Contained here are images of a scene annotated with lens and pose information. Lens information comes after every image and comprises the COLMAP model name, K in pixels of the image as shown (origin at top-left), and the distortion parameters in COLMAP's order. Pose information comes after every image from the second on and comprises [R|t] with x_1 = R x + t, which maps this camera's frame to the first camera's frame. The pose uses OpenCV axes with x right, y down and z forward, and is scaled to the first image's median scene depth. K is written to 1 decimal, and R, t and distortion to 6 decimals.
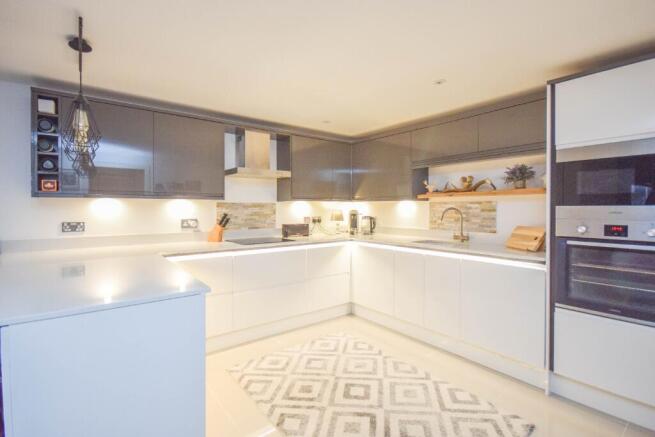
lens RADIAL K [[313.3, 0, 317.3], [0, 313.3, 208.1], [0, 0, 1]] dist [0.001853, 0.000359]
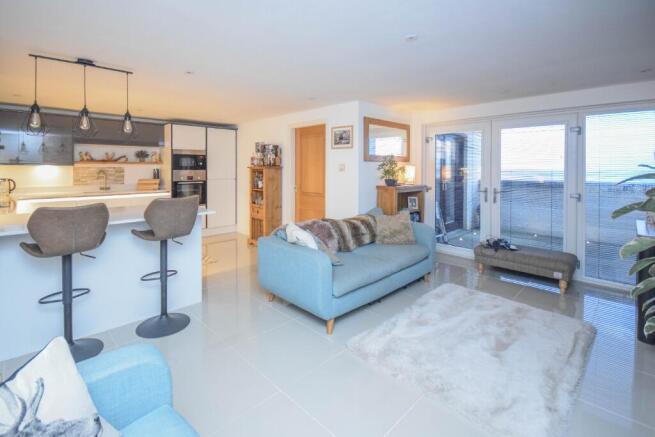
lens RADIAL K [[305.7, 0, 317.0], [0, 305.7, 179.9], [0, 0, 1]] dist [-0.001950, -0.000449]
pose [[-0.110759, -0.044505, 0.992850, -1.341056], [-0.005893, 0.999009, 0.044124, -0.031270], [-0.993830, -0.000963, -0.110911, 0.048096]]
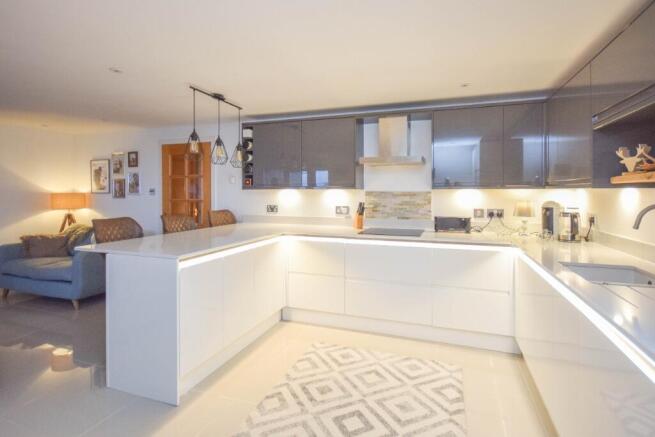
lens RADIAL K [[316.6, 0, 332.5], [0, 316.6, 194.9], [0, 0, 1]] dist [-0.003956, -0.001252]
pose [[0.549694, 0.008816, -0.835320, 0.561217], [-0.002241, 0.999956, 0.009079, -0.017707], [0.835363, -0.003119, 0.549690, 0.357562]]
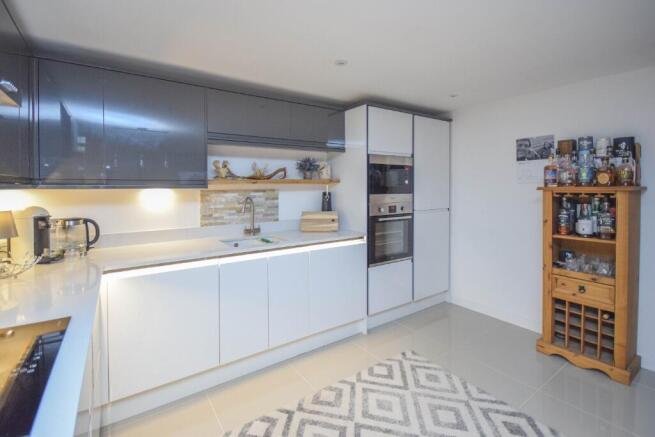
lens RADIAL K [[299.7, 0, 326.1], [0, 299.7, 194.0], [0, 0, 1]] dist [-0.000358, -0.000155]
pose [[0.048317, -0.028236, 0.998433, -0.388497], [0.004127, 0.999597, 0.028070, -0.033048], [-0.998824, 0.002764, 0.048415, 0.770706]]
